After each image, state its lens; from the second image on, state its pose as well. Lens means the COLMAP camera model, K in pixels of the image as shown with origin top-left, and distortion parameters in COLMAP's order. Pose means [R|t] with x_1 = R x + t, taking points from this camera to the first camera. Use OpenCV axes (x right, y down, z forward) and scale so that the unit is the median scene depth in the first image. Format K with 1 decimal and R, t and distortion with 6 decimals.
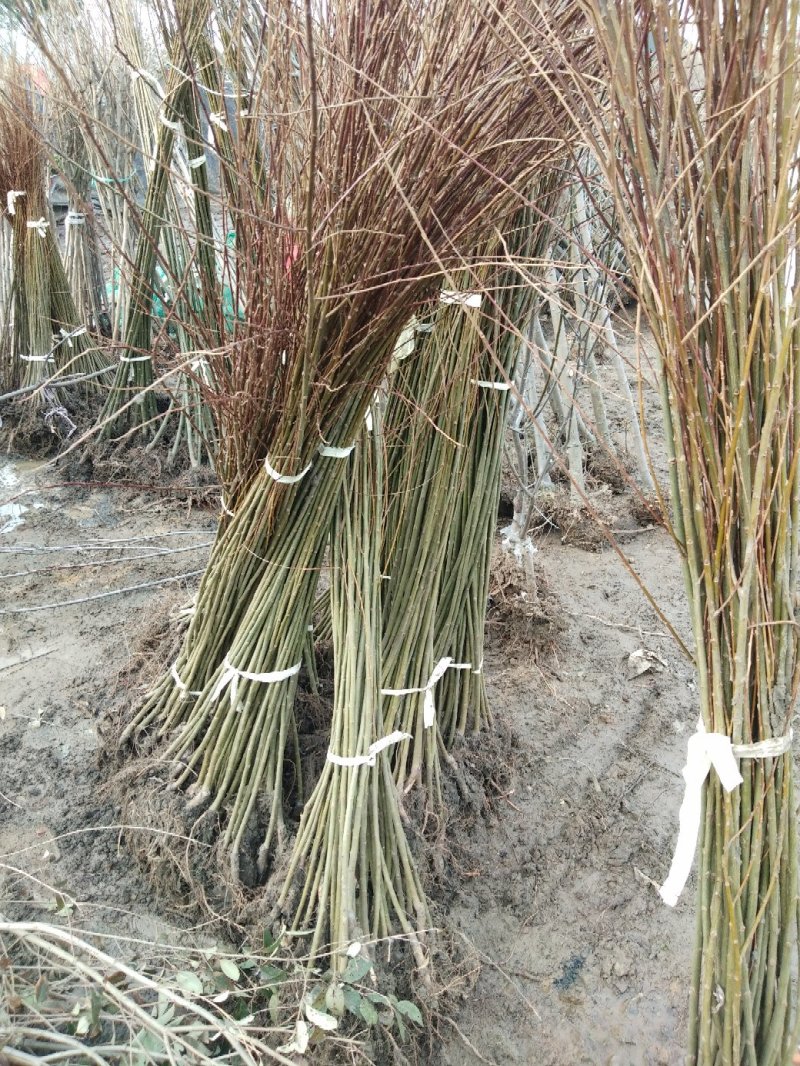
lens RADIAL K [[807.4, 0, 380.4], [0, 807.4, 493.7], [0, 0, 1]] dist [0.055050, -0.136470]
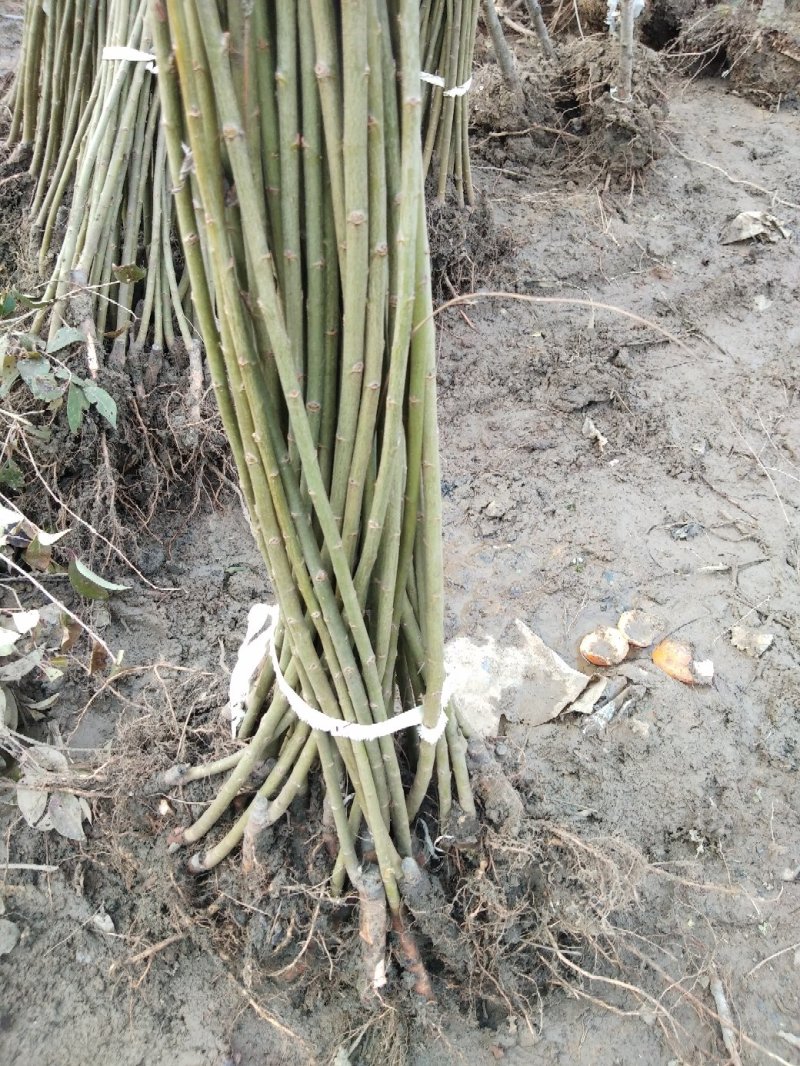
lens RADIAL K [[811.3, 0, 399.3], [0, 811.3, 504.2], [0, 0, 1]] dist [0.059908, -0.138016]
pose [[0.945855, 0.276338, -0.170282, 0.251758], [-0.193962, 0.901827, 0.386118, 0.241144], [0.260264, -0.332183, 0.906596, 0.243530]]
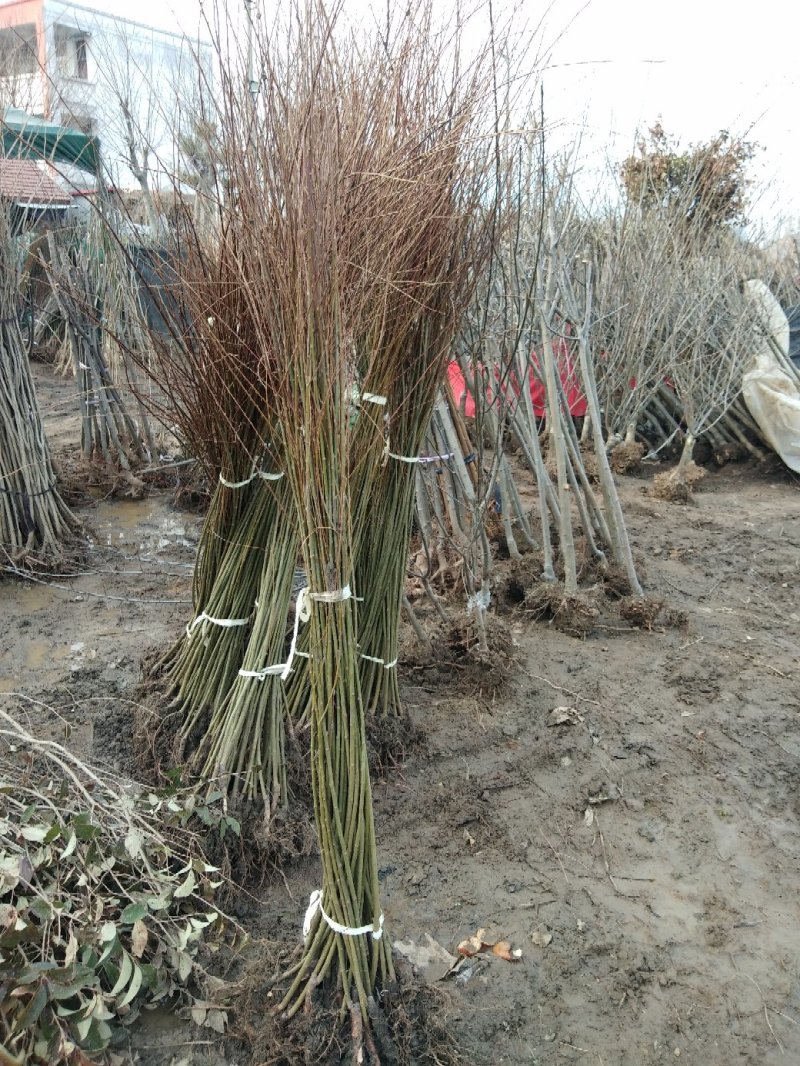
lens RADIAL K [[811.3, 0, 399.3], [0, 811.3, 504.2], [0, 0, 1]] dist [0.059908, -0.138016]
pose [[0.960642, 0.131263, -0.244822, 0.391455], [-0.167201, 0.977014, -0.132239, 0.113897], [0.221836, 0.167968, 0.960508, -0.332892]]
